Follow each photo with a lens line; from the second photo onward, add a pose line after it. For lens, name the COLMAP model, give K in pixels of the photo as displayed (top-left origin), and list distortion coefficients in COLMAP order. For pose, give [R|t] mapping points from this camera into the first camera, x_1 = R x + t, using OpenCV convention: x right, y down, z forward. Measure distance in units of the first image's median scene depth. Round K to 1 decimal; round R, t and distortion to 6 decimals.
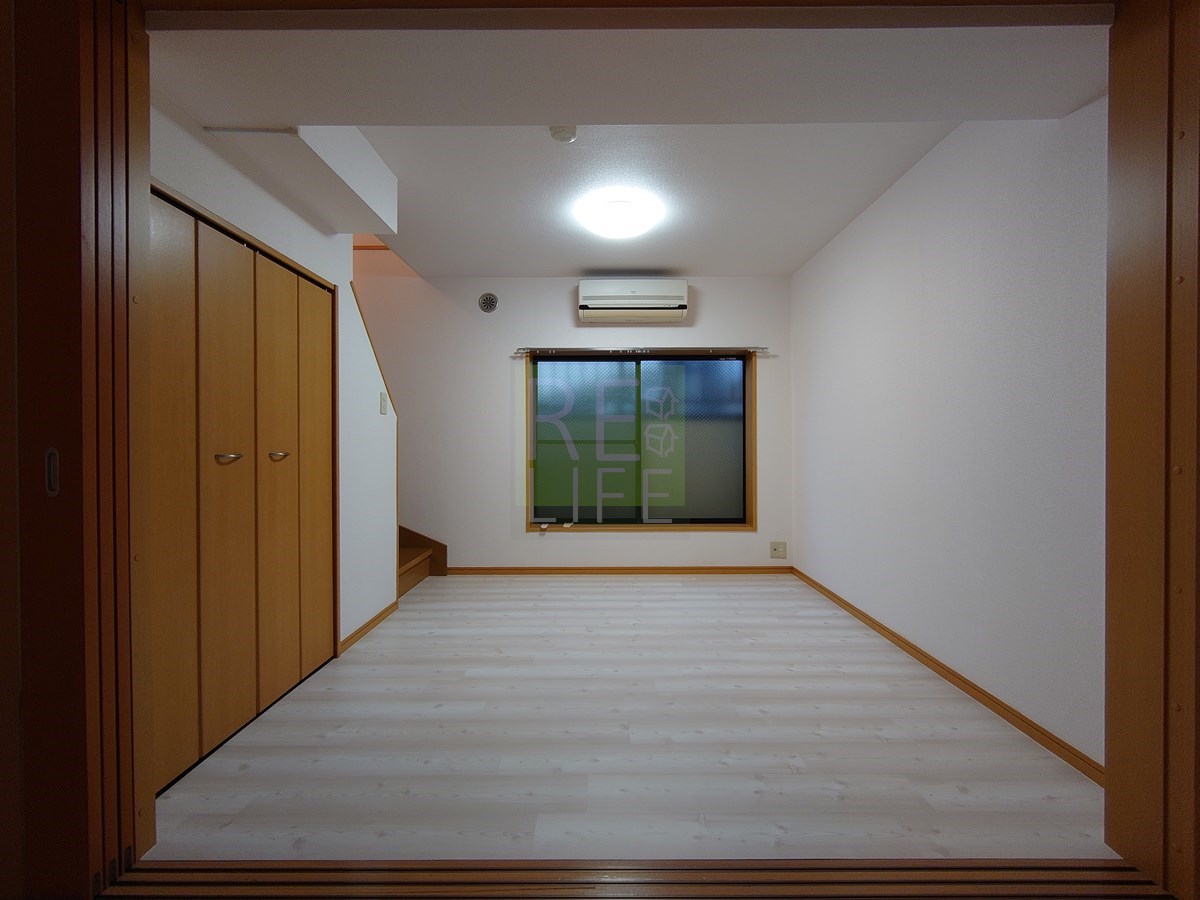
lens RADIAL K [[513.2, 0, 596.4], [0, 513.2, 451.9], [0, 0, 1]] dist [0.000710, -0.001607]
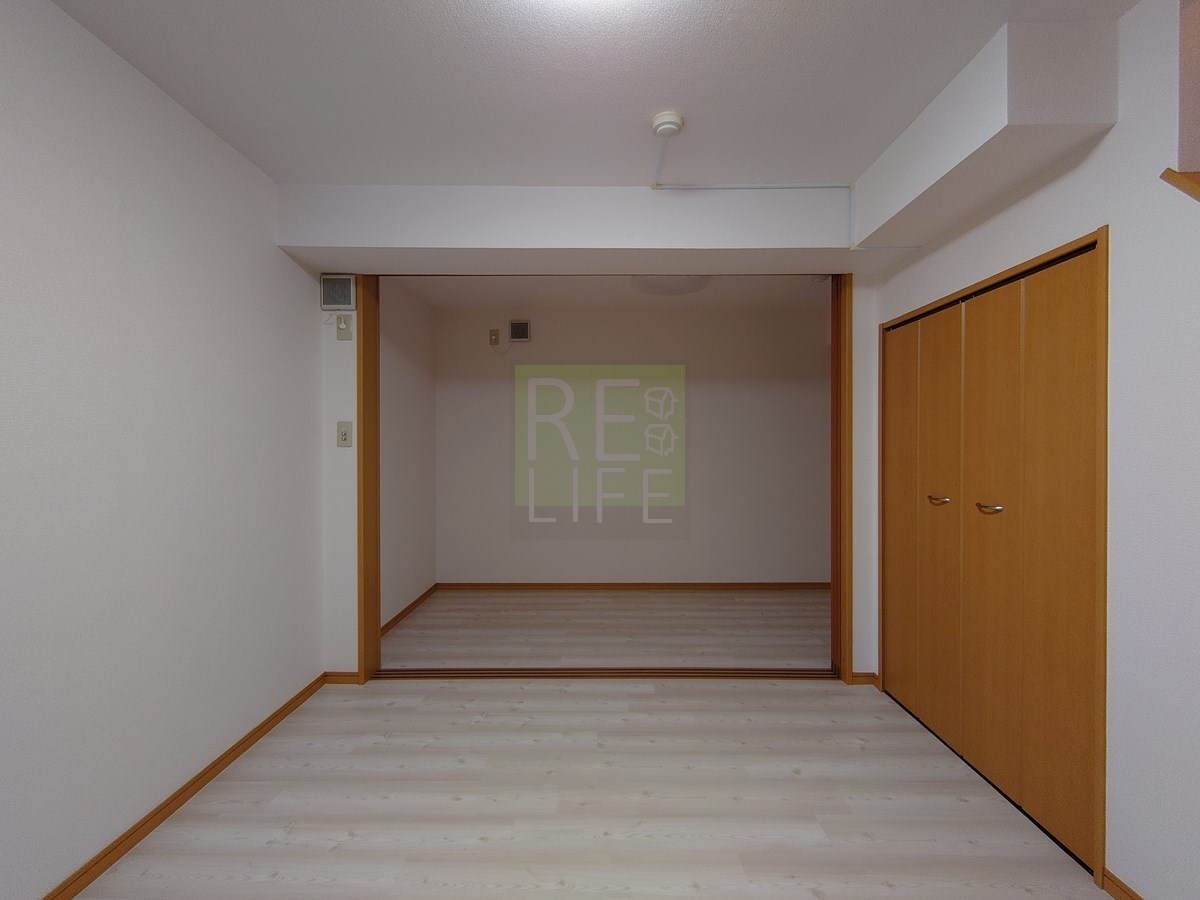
lens RADIAL K [[513.2, 0, 605.7], [0, 513.2, 450.6], [0, 0, 1]] dist [0.000710, -0.001607]
pose [[-0.999853, 0.004082, -0.016630, 0.062099], [0.003748, 0.999792, 0.020040, -0.126677], [0.016709, 0.019975, -0.999661, 2.138658]]
